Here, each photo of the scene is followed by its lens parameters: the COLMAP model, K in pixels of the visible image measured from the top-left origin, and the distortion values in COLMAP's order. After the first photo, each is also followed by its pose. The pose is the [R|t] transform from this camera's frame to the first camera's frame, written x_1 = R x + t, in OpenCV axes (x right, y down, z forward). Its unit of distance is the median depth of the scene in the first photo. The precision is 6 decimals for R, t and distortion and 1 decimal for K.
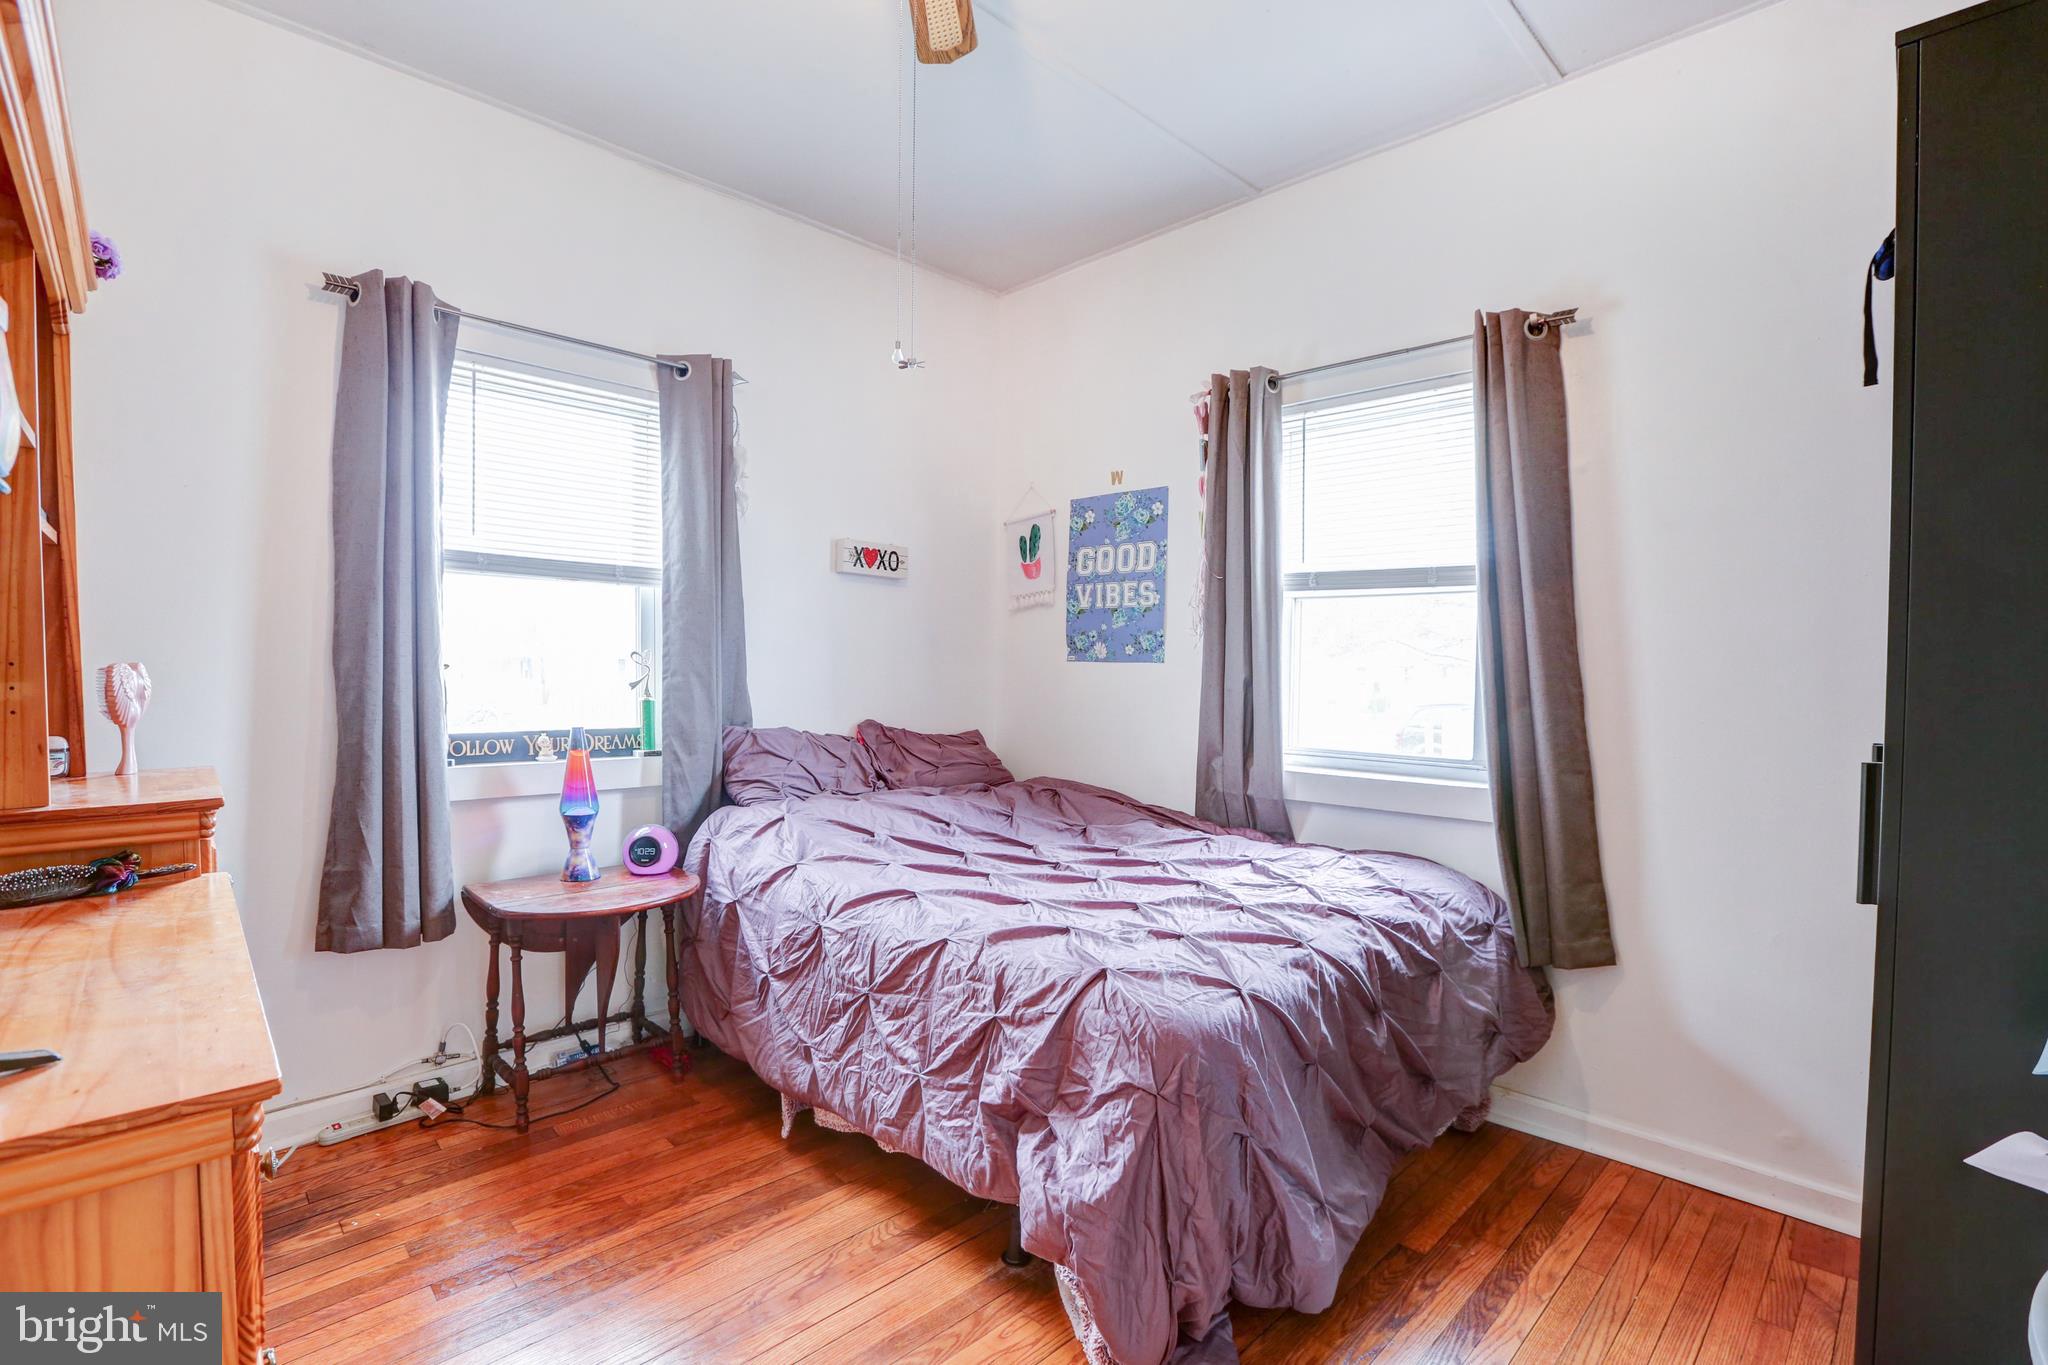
lens RADIAL K [[944.4, 0, 1016.9], [0, 944.4, 689.9], [0, 0, 1]] dist [-0.050528, 0.017707]
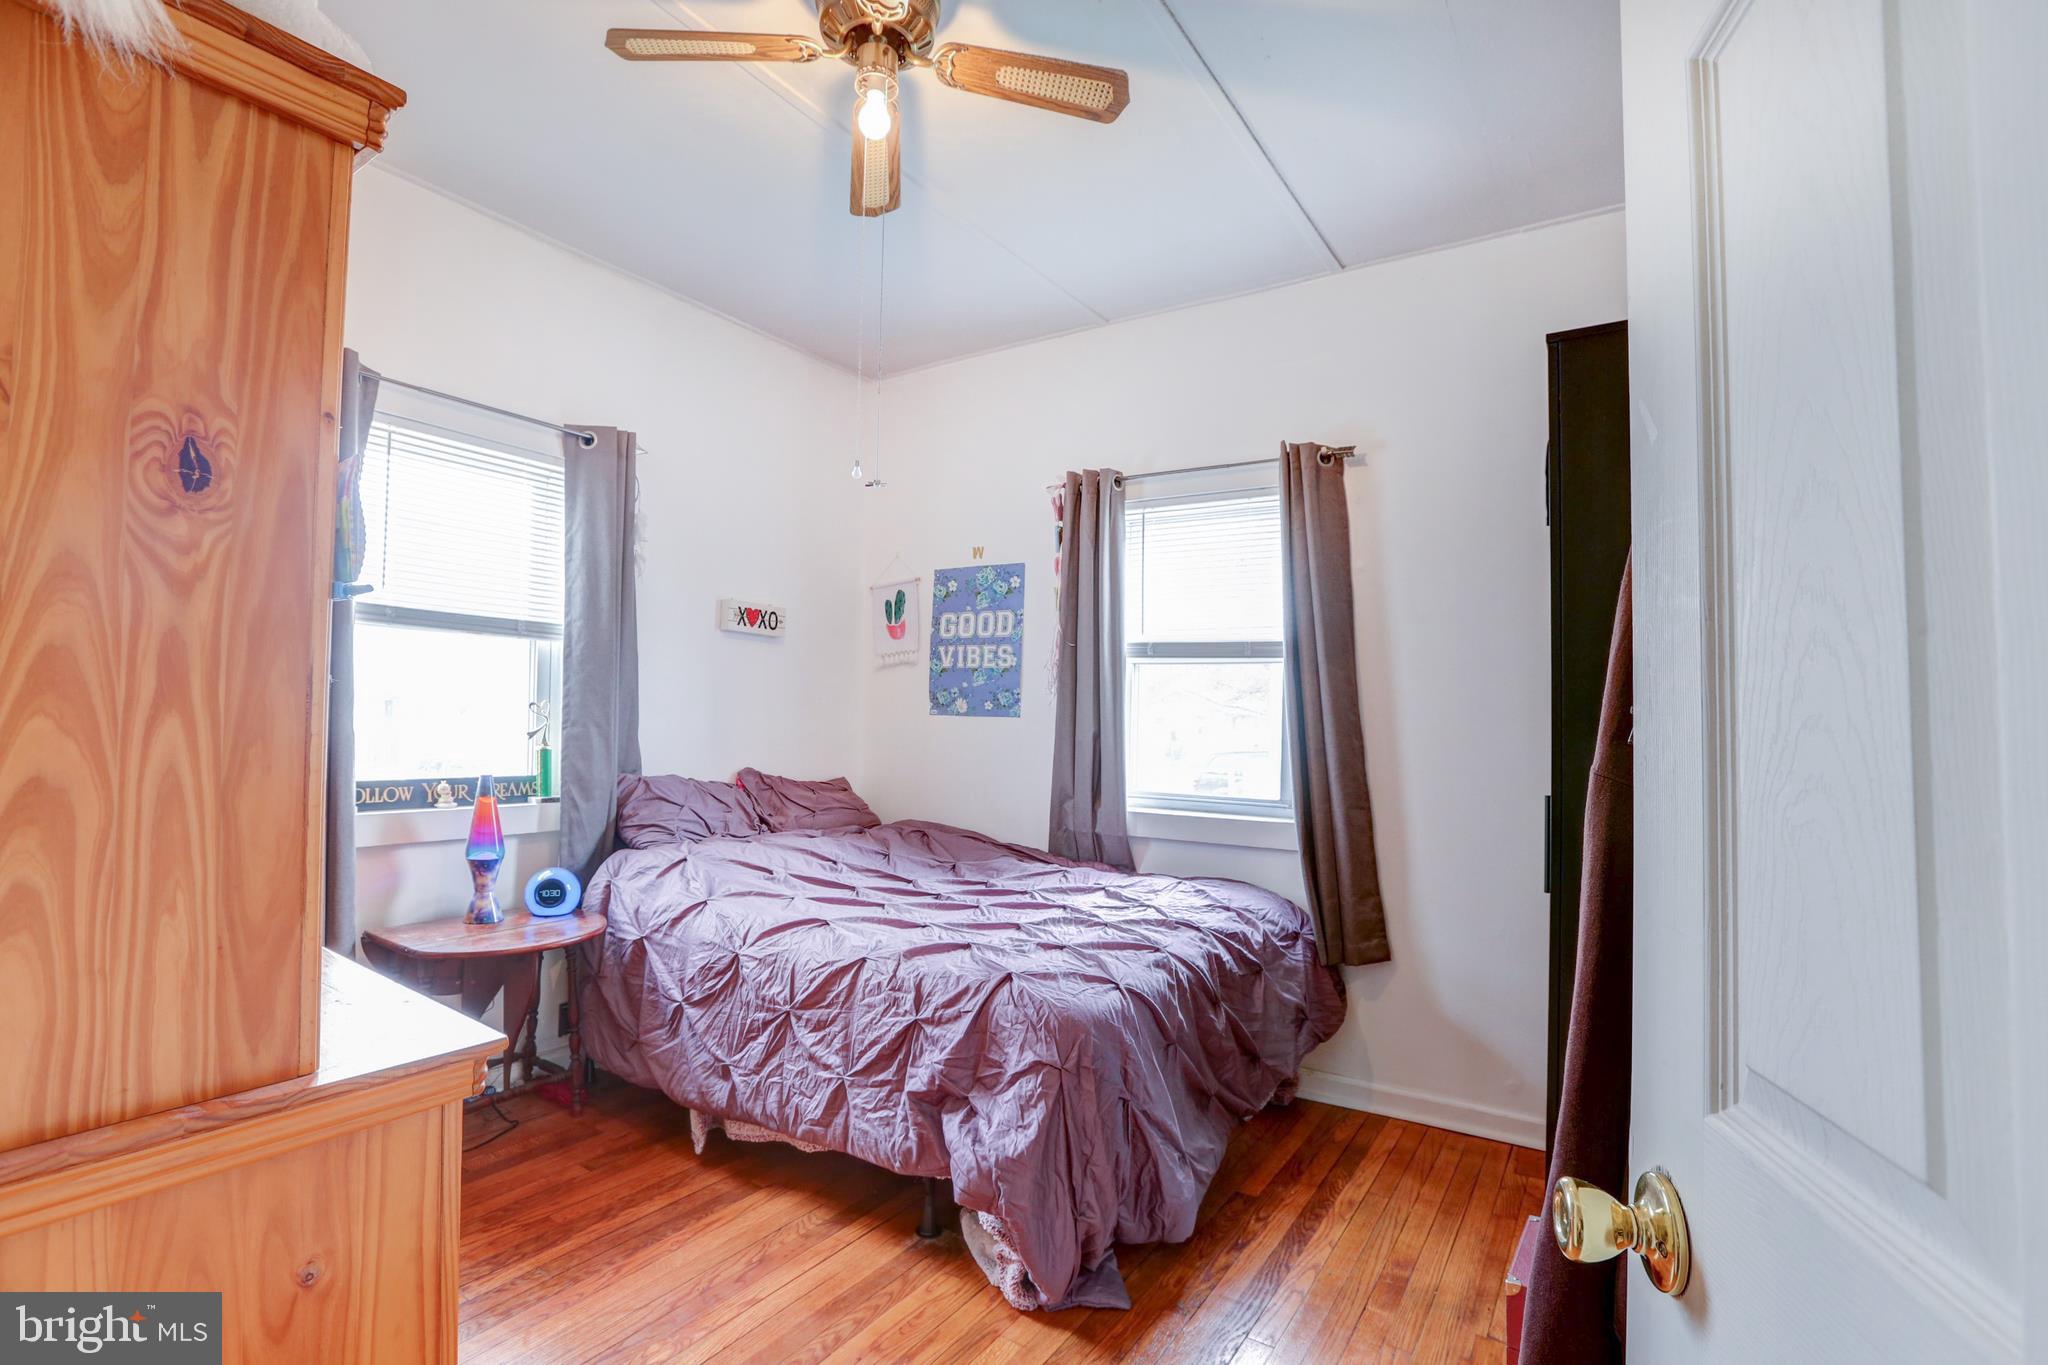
lens RADIAL K [[944.4, 0, 1012.8], [0, 944.4, 685.7], [0, 0, 1]] dist [-0.050528, 0.017707]
pose [[0.979915, 0.015390, 0.198823, -0.115116], [-0.004507, 0.998472, -0.055078, -0.005804], [-0.199367, 0.053076, 0.978487, -0.161840]]
